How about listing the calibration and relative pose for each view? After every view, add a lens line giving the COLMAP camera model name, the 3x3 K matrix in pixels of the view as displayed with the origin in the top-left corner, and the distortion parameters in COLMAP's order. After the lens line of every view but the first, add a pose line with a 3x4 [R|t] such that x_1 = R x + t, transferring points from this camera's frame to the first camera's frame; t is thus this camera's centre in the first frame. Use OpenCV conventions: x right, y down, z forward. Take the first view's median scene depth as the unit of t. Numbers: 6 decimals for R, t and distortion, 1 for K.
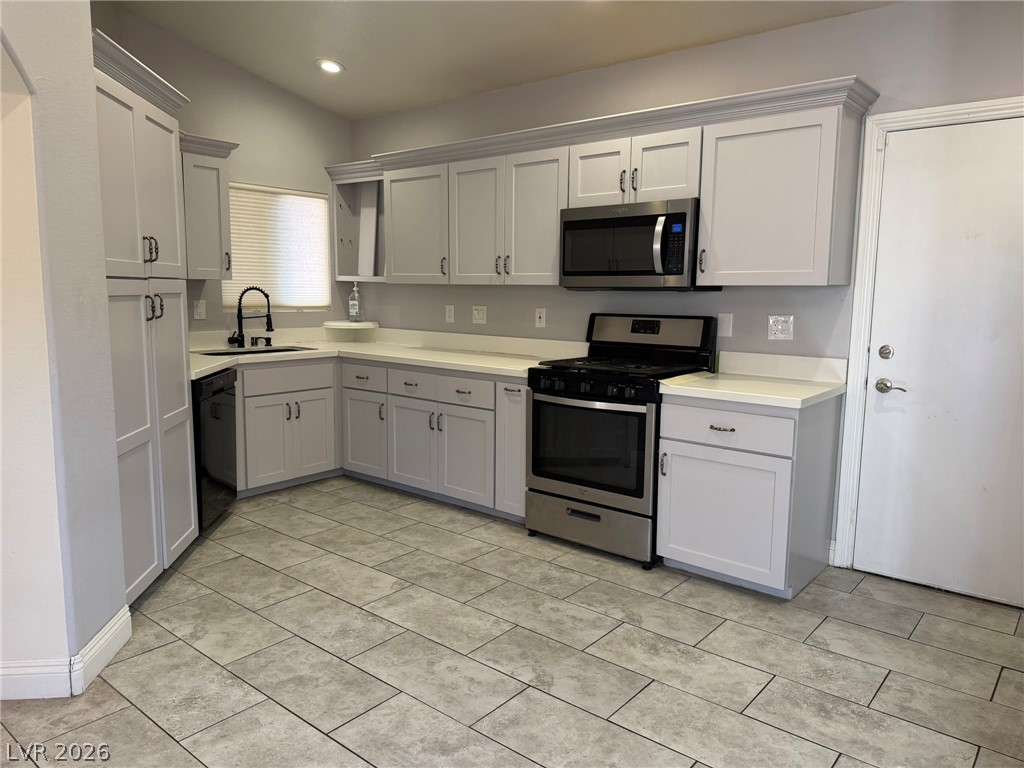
lens RADIAL K [[720.7, 0, 511.4], [0, 720.7, 384.0], [0, 0, 1]] dist [0.090108, -0.105884]
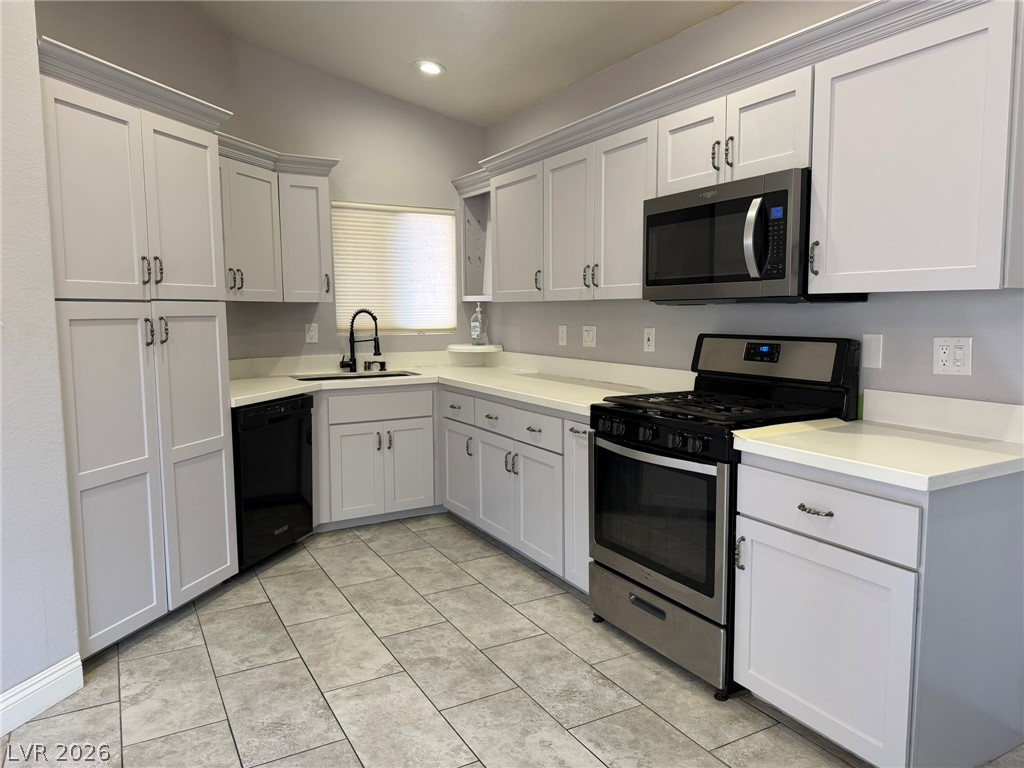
lens RADIAL K [[720.7, 0, 512.4], [0, 720.7, 383.5], [0, 0, 1]] dist [0.090108, -0.105884]
pose [[0.931294, 0.020432, -0.363695, 0.250379], [-0.031232, 0.999228, -0.023839, -0.026157], [0.362927, 0.033560, 0.931213, 0.260253]]
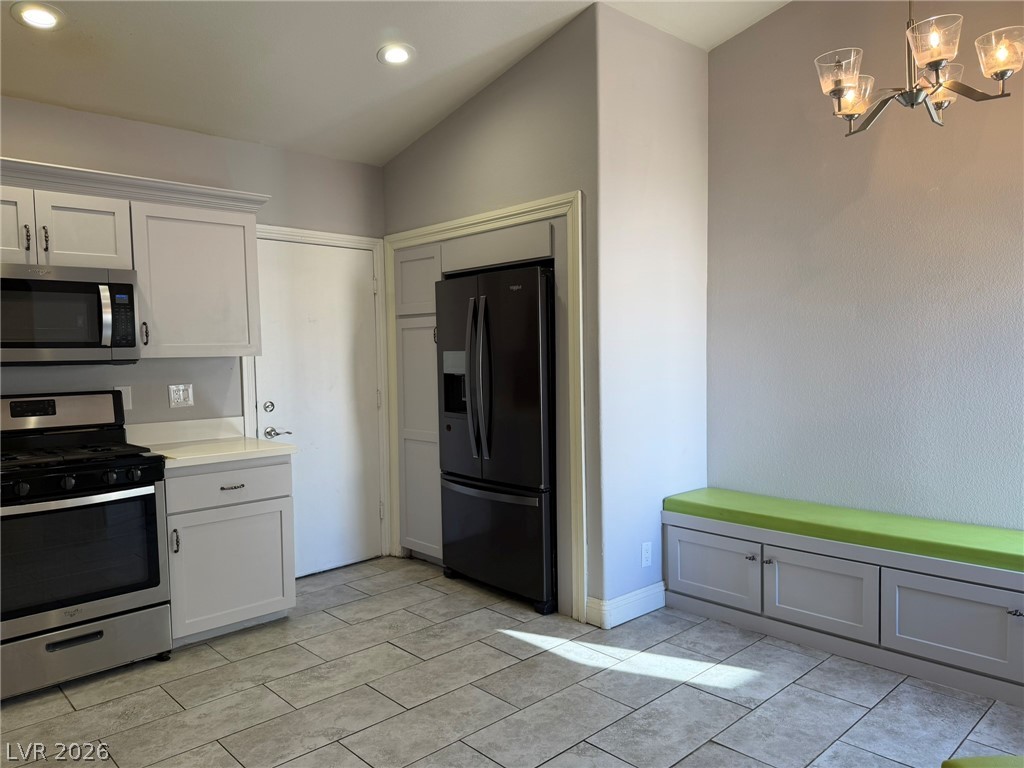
lens RADIAL K [[720.7, 0, 507.1], [0, 720.7, 389.0], [0, 0, 1]] dist [0.090108, -0.105884]
pose [[0.130145, -0.061380, 0.989593, -0.668664], [0.153254, 0.987332, 0.041085, -0.060179], [-0.979579, 0.146312, 0.137903, 0.390455]]
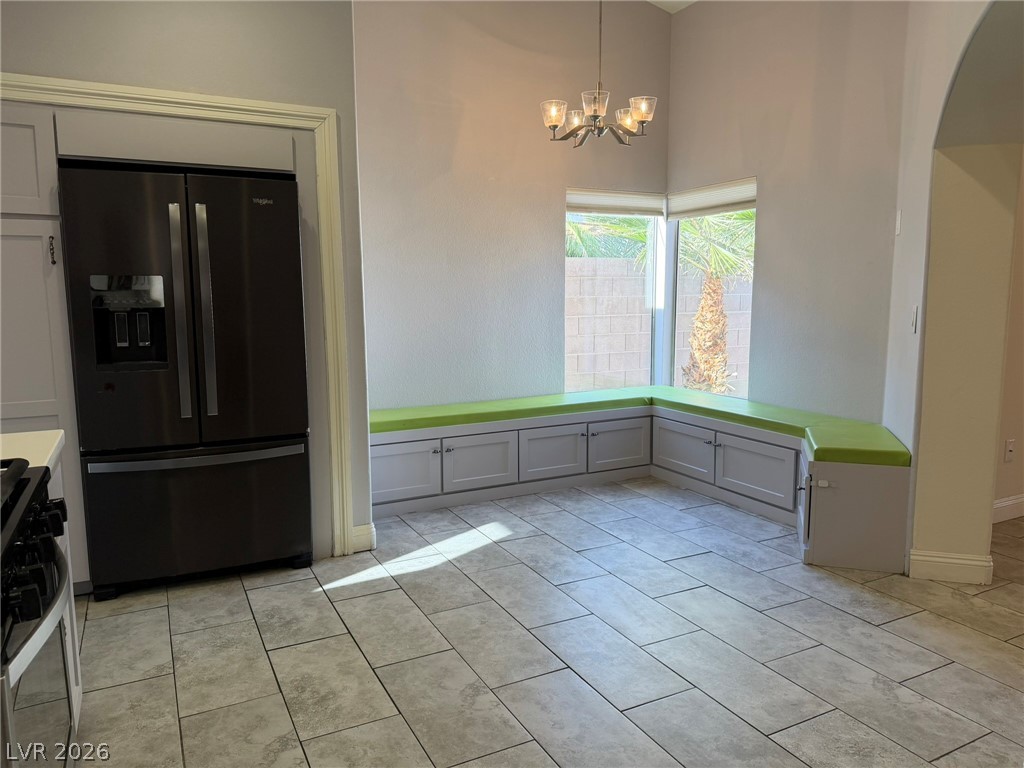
lens RADIAL K [[720.7, 0, 512.3], [0, 720.7, 388.0], [0, 0, 1]] dist [0.090108, -0.105884]
pose [[-0.920342, -0.056617, 0.386996, -0.252165], [0.049291, 0.964788, 0.258370, -0.158099], [-0.387997, 0.256865, -0.885144, 1.242842]]
